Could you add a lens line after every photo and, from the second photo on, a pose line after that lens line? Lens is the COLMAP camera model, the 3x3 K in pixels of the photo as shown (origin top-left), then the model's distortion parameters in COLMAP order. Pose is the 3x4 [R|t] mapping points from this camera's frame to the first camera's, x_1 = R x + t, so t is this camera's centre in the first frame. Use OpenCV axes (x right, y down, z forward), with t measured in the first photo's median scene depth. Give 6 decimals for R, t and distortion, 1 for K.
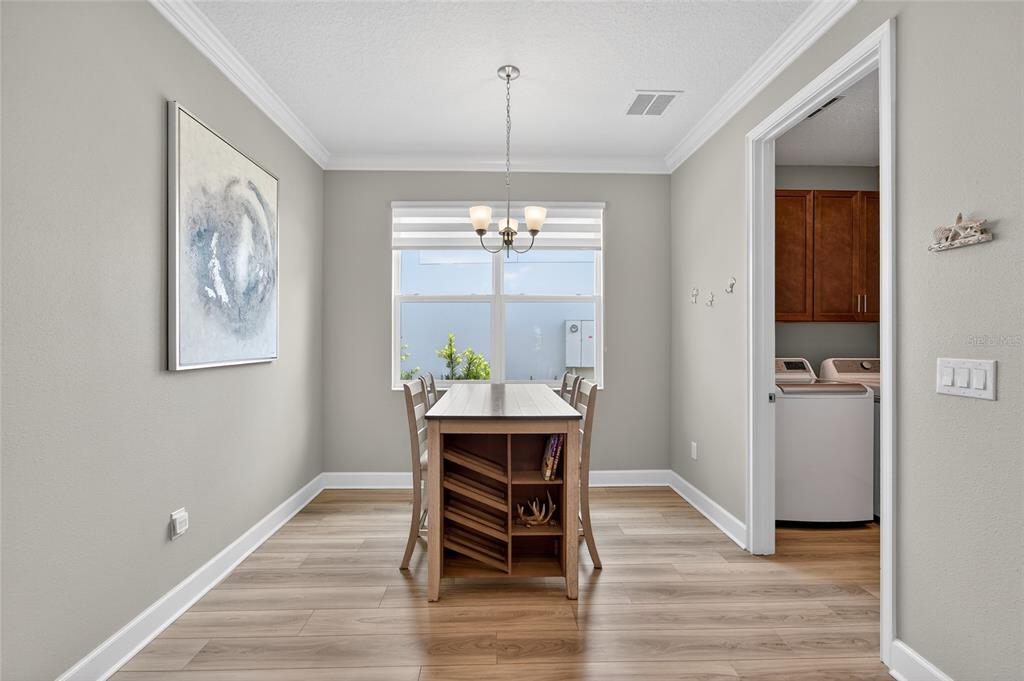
lens RADIAL K [[415.3, 0, 505.5], [0, 415.3, 338.6], [0, 0, 1]] dist [0.000069, 0.000394]
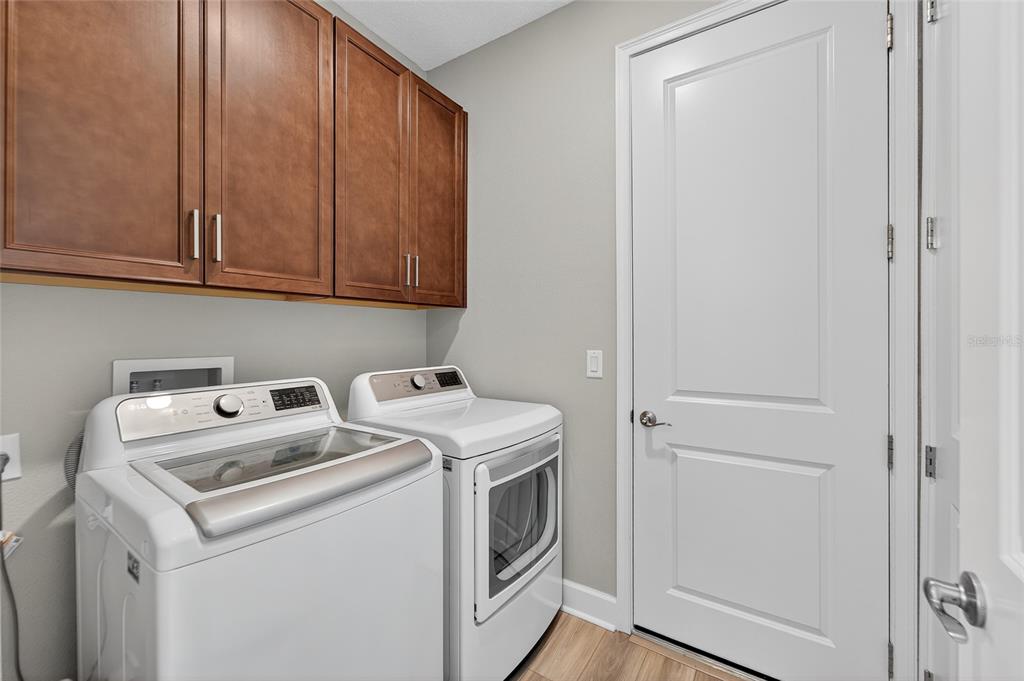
lens RADIAL K [[415.3, 0, 505.5], [0, 415.3, 338.6], [0, 0, 1]] dist [0.000069, 0.000394]
pose [[0.565874, -0.005991, 0.824470, 0.466559], [0.000732, 0.999977, 0.006764, 0.001515], [-0.824491, -0.003224, 0.565865, 0.579314]]
